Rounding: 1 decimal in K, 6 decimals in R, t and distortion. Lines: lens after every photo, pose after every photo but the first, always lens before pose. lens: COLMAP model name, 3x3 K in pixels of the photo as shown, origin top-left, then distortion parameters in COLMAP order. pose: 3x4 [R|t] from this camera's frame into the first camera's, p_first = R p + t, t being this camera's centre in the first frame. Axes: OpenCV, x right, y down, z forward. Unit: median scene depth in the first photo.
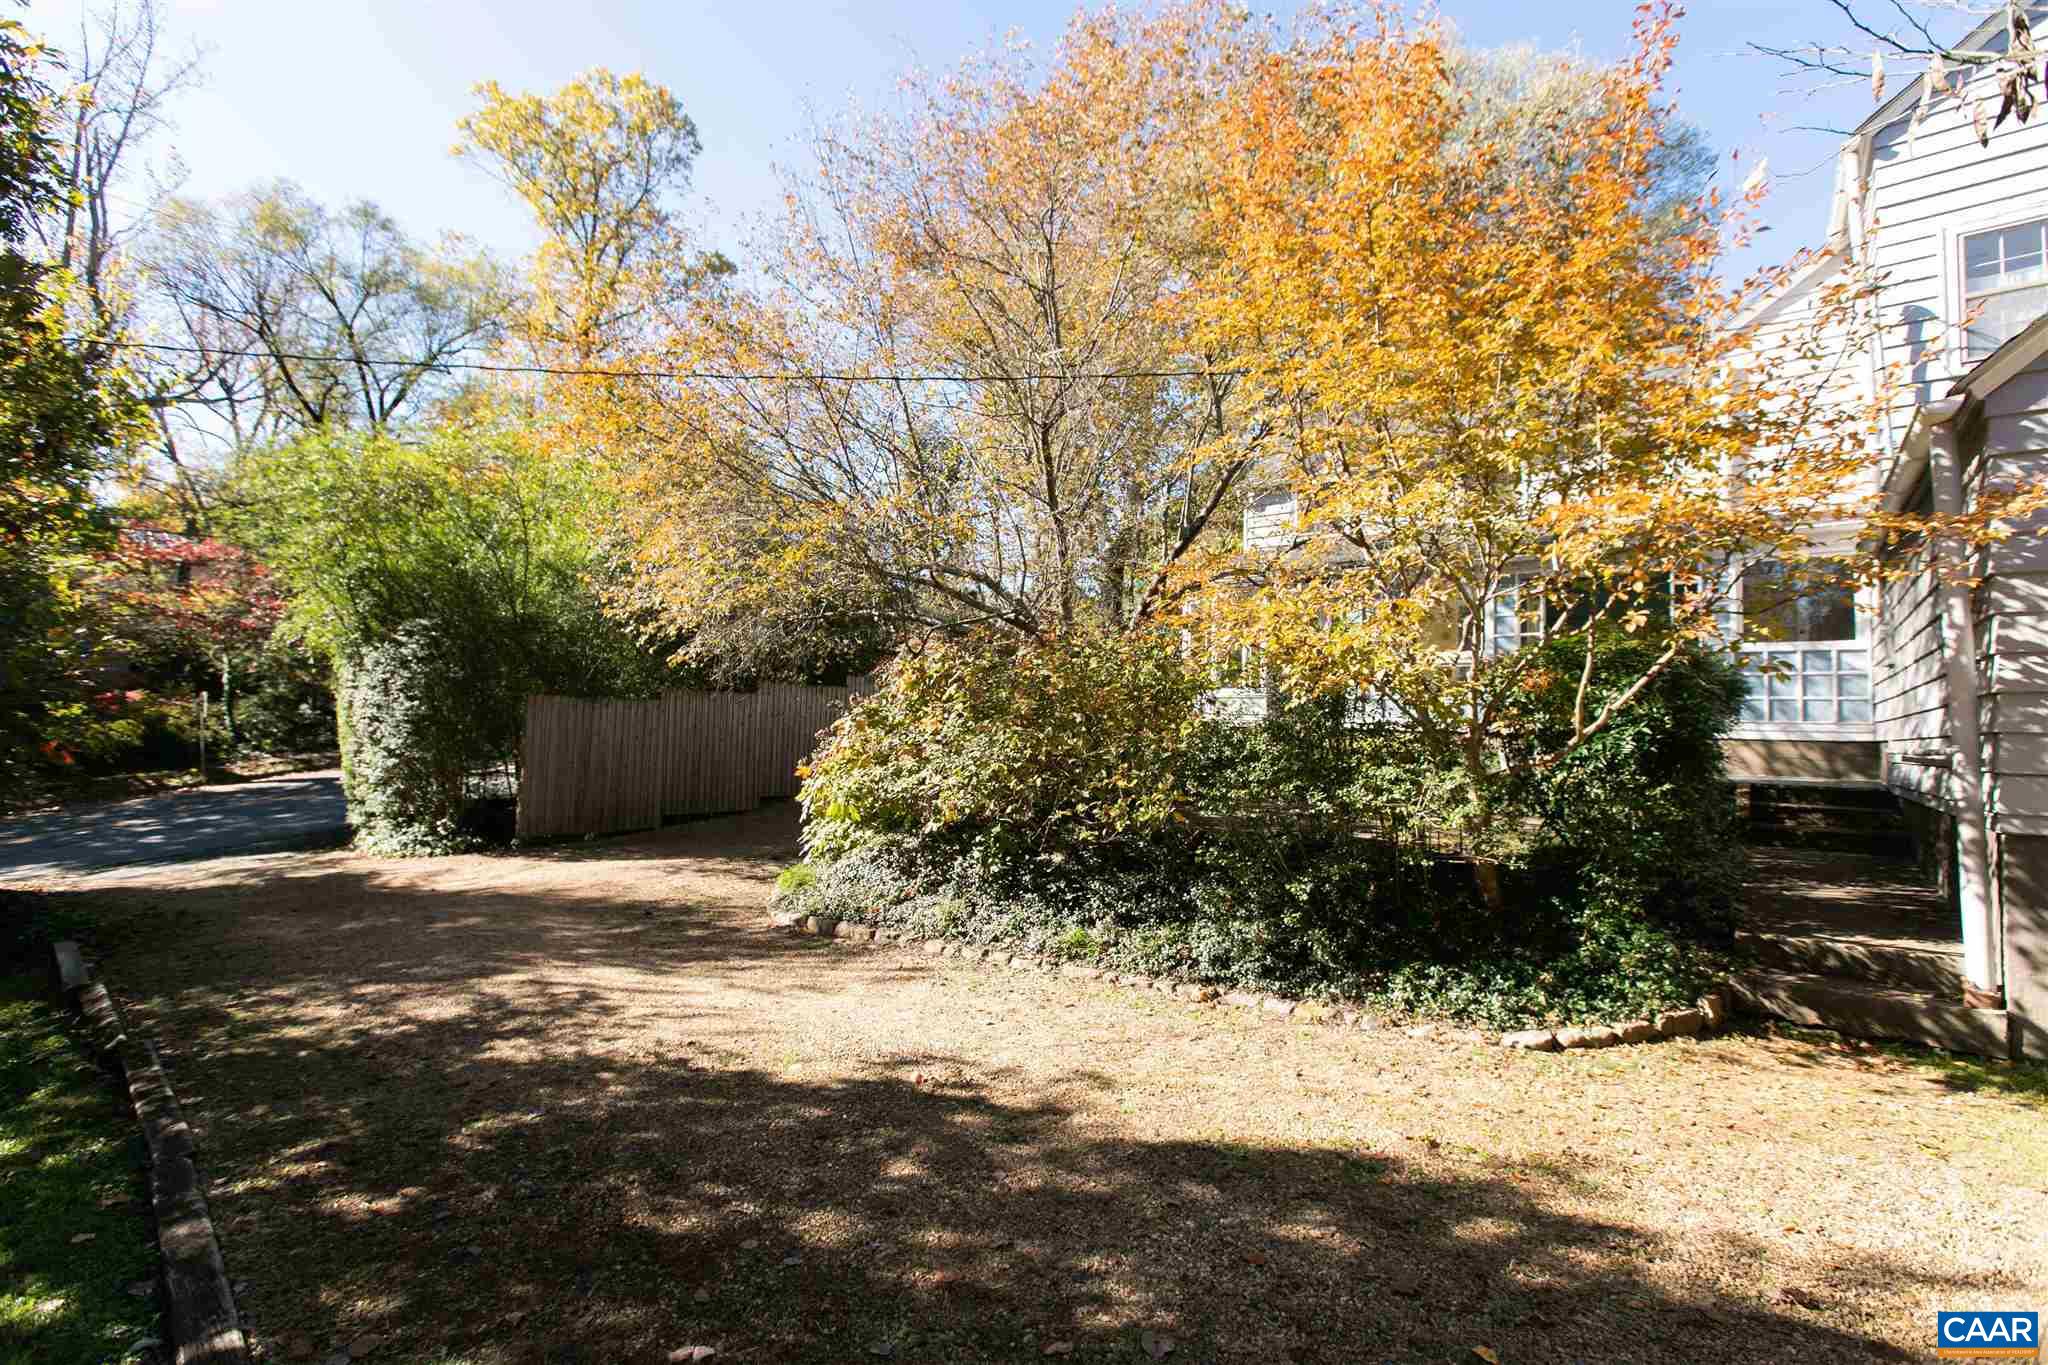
lens RADIAL K [[895.6, 0, 1015.4], [0, 895.6, 682.3], [0, 0, 1]] dist [-0.004844, -0.001170]
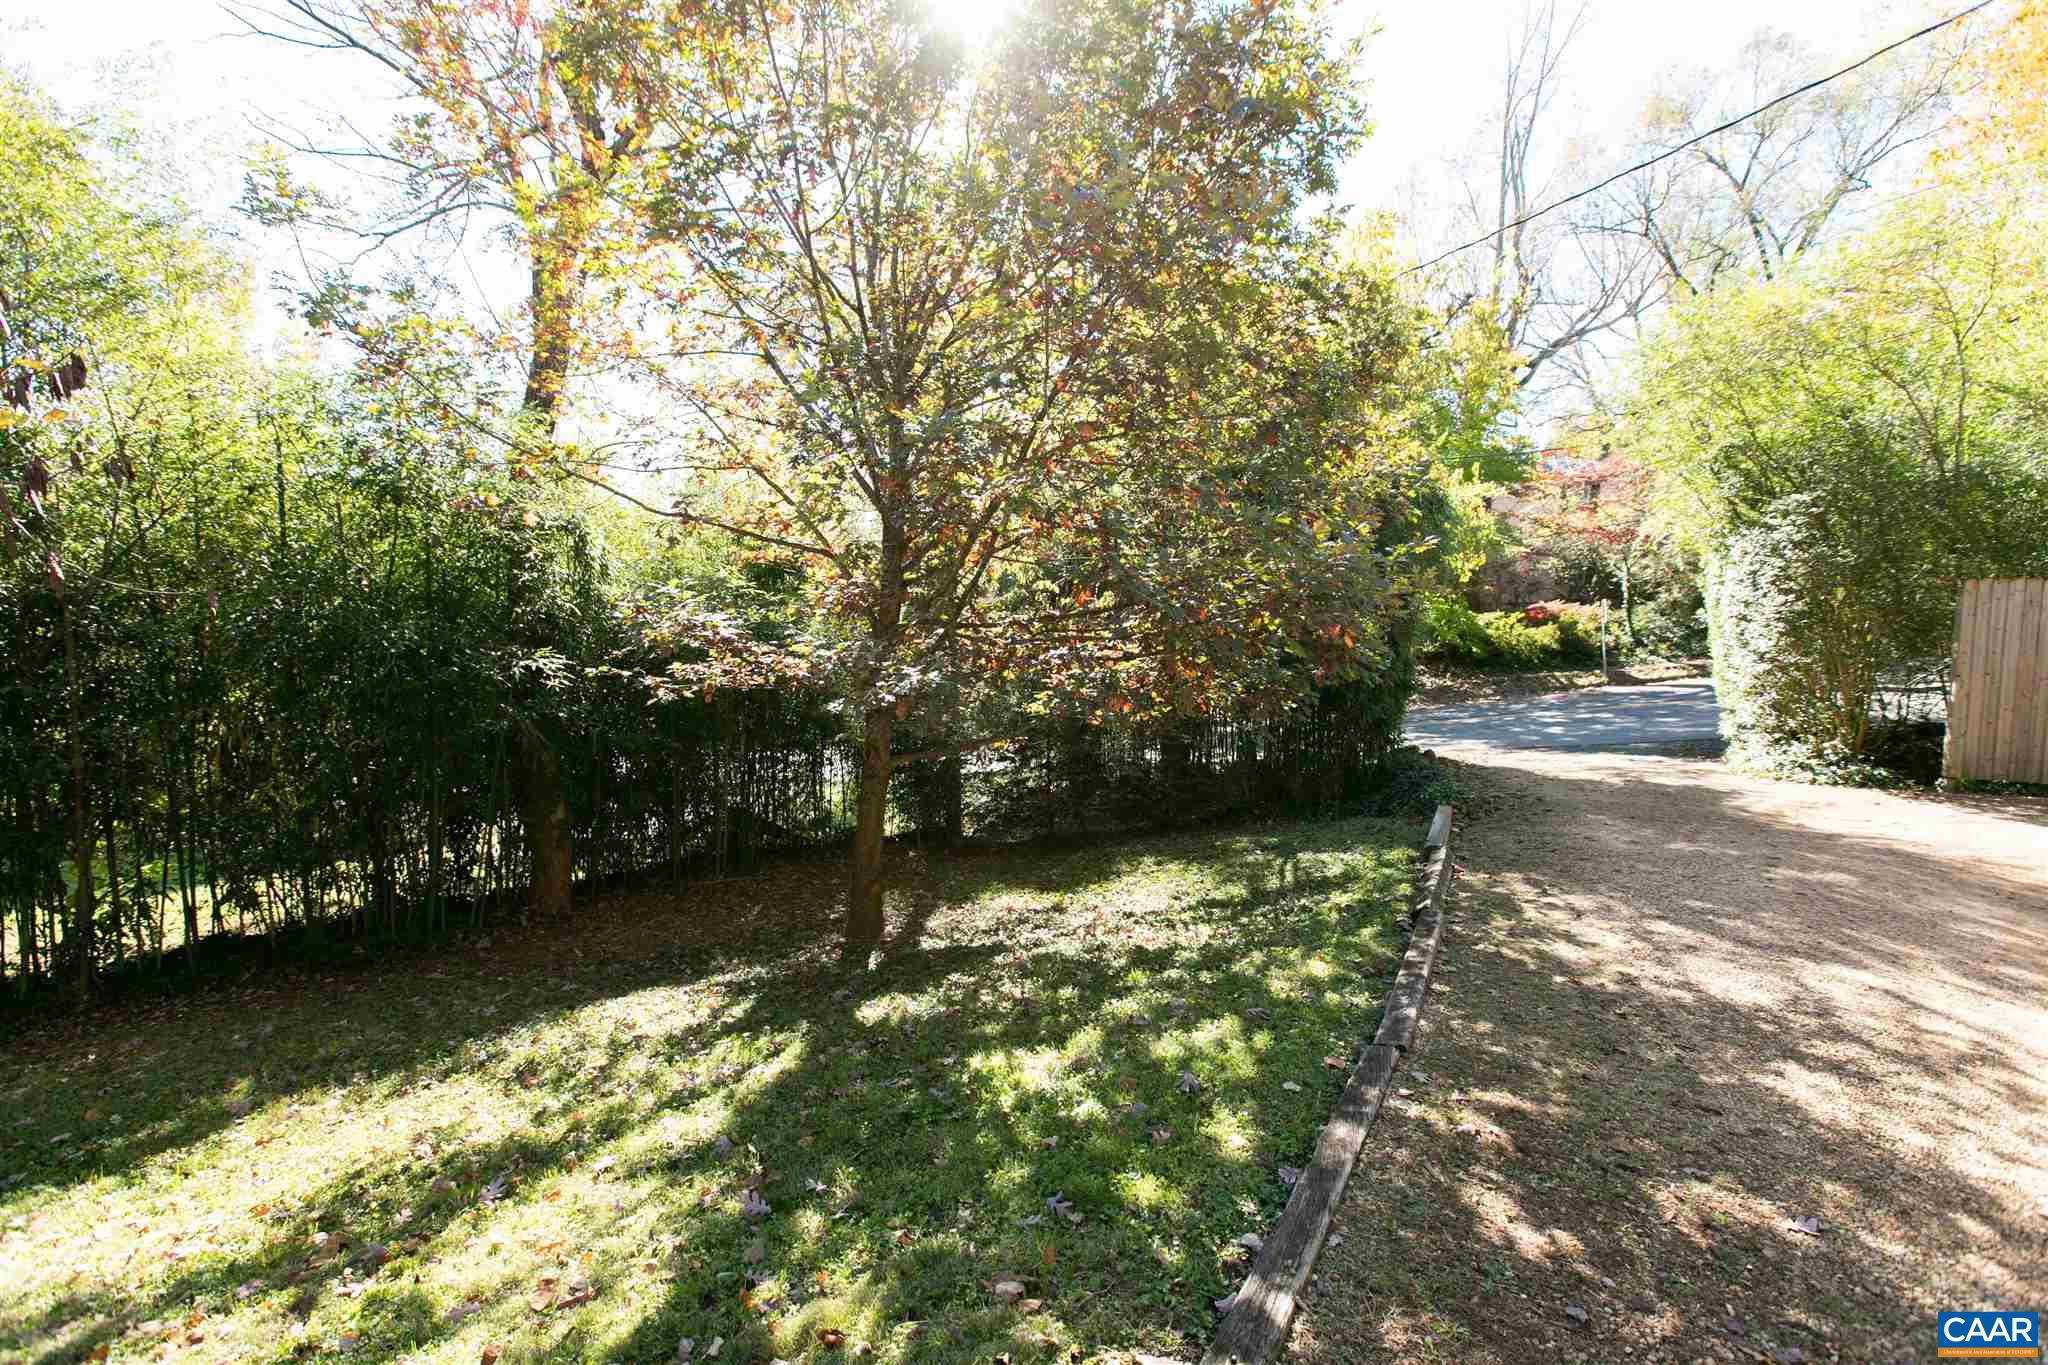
lens RADIAL K [[895.6, 0, 1009.1], [0, 895.6, 679.7], [0, 0, 1]] dist [-0.004844, -0.001170]
pose [[0.222640, 0.048847, -0.973676, -0.023548], [0.048115, 0.996976, 0.061018, 0.012994], [0.973713, -0.060434, 0.219616, 0.102178]]
